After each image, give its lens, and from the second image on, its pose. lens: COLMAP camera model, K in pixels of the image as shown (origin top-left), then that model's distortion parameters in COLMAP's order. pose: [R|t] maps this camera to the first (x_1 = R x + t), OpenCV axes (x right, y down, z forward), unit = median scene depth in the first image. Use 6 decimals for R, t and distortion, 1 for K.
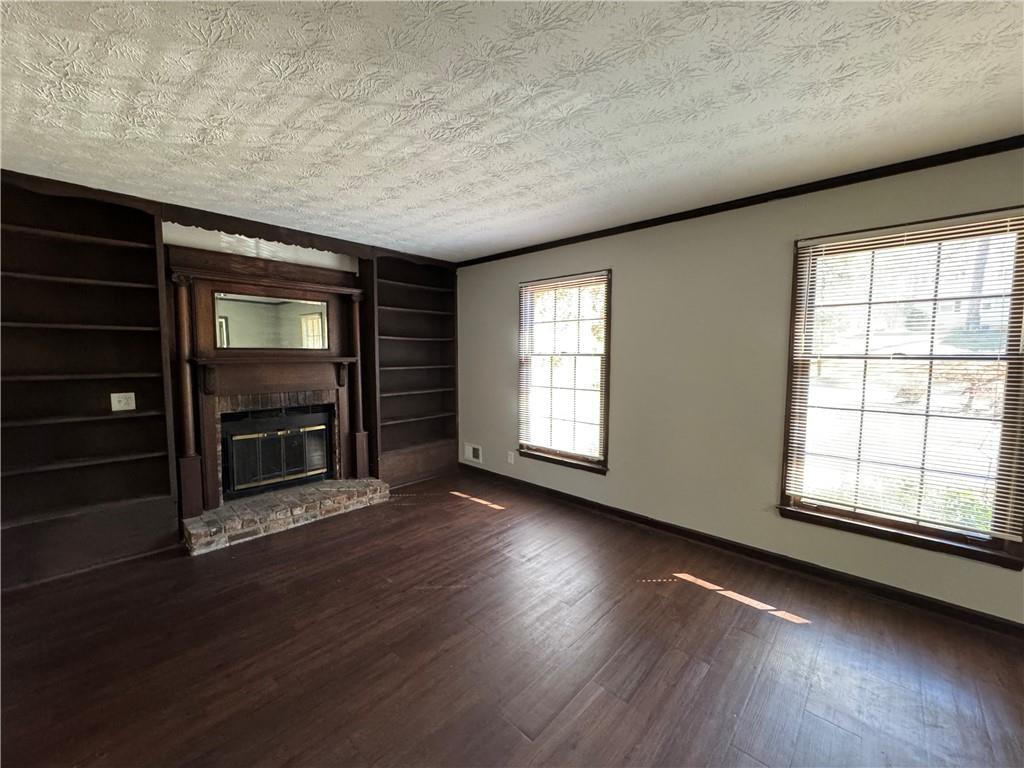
lens RADIAL K [[407.2, 0, 510.2], [0, 407.2, 384.2], [0, 0, 1]] dist [-0.005705, 0.000334]
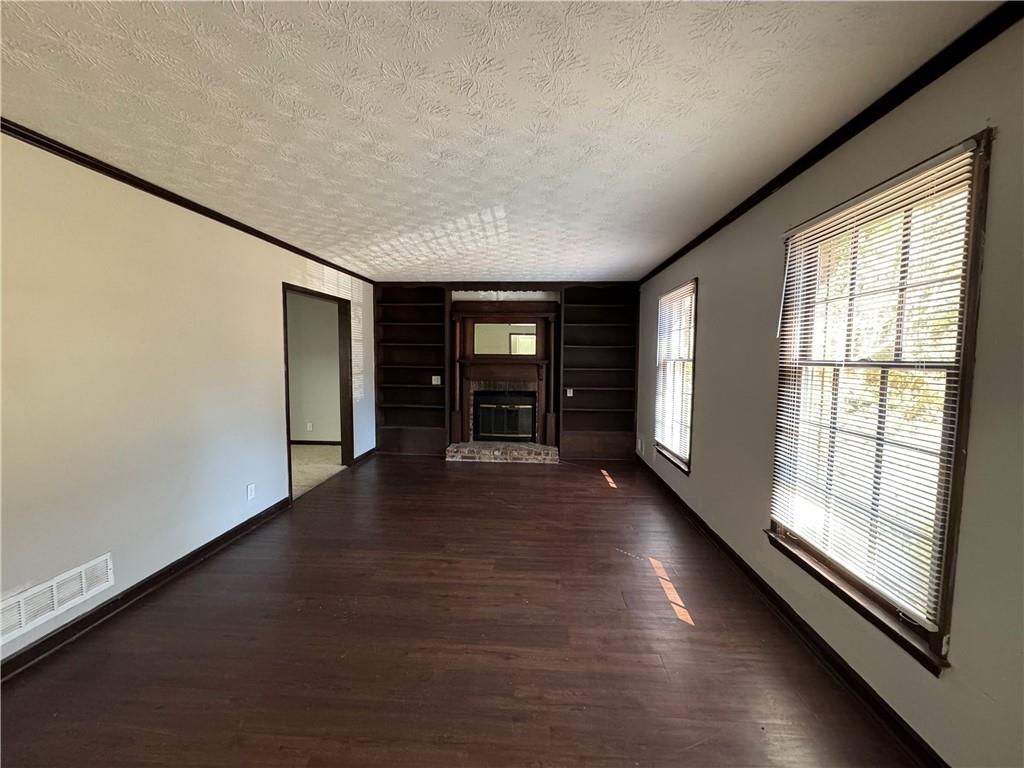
lens RADIAL K [[407.2, 0, 516.9], [0, 407.2, 381.0], [0, 0, 1]] dist [-0.005705, 0.000334]
pose [[0.633136, 0.045161, -0.772722, 0.744308], [-0.066919, 0.997752, 0.003481, 0.009658], [0.771142, 0.049506, 0.634735, -0.000067]]
